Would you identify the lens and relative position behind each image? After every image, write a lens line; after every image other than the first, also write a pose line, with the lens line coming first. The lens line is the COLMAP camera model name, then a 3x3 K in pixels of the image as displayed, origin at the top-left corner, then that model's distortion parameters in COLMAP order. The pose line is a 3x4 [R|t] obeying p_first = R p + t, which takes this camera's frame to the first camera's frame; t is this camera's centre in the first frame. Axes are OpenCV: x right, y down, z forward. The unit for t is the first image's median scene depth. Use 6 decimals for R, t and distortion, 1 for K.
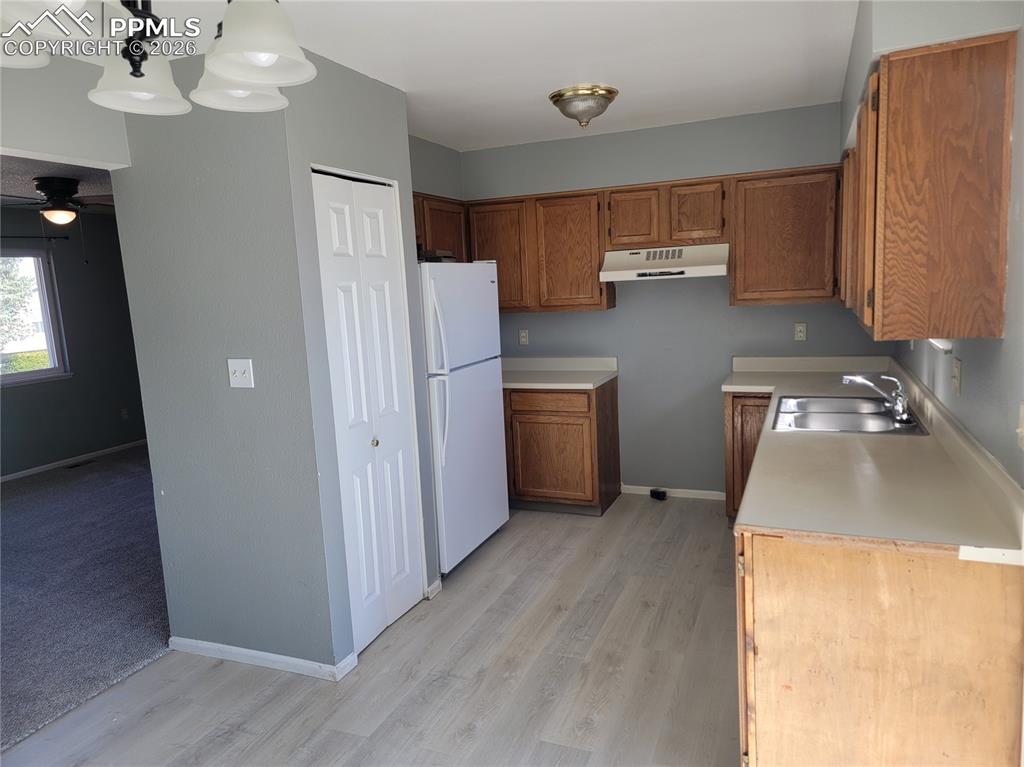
lens RADIAL K [[708.3, 0, 524.5], [0, 708.3, 381.4], [0, 0, 1]] dist [0.081969, -0.062972]
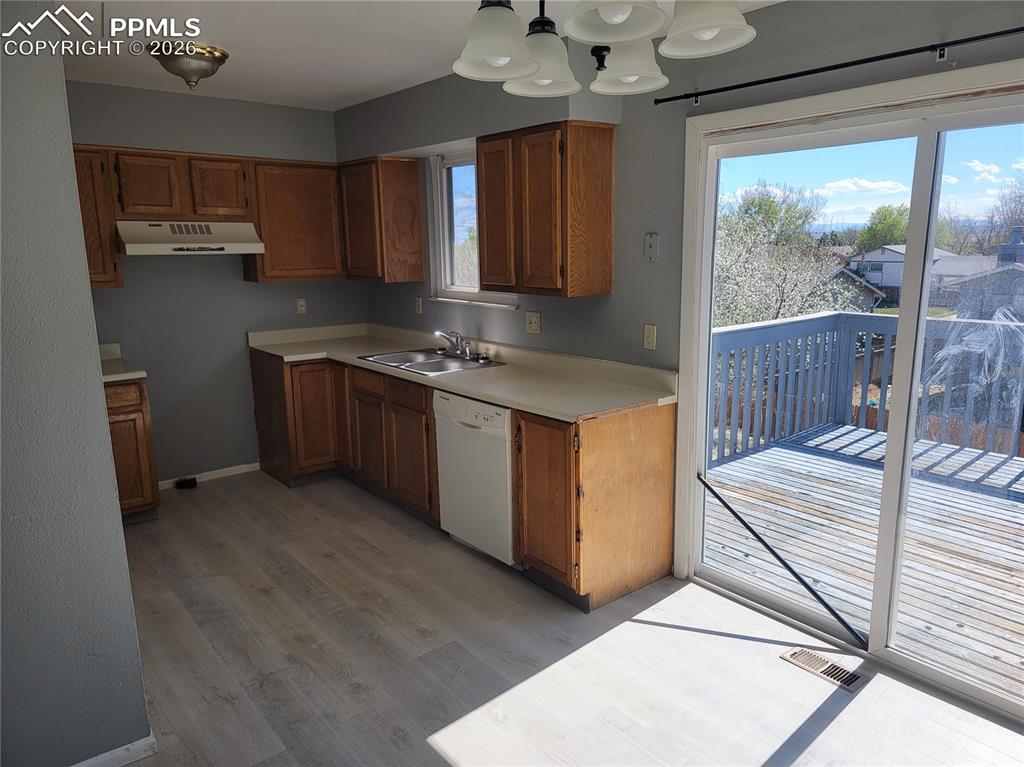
lens RADIAL K [[708.3, 0, 524.5], [0, 708.3, 381.4], [0, 0, 1]] dist [0.081969, -0.062972]
pose [[0.475025, -0.126661, 0.870809, -0.475770], [0.111058, 0.990303, 0.083460, -0.006413], [-0.872936, 0.057065, 0.484485, 0.156070]]
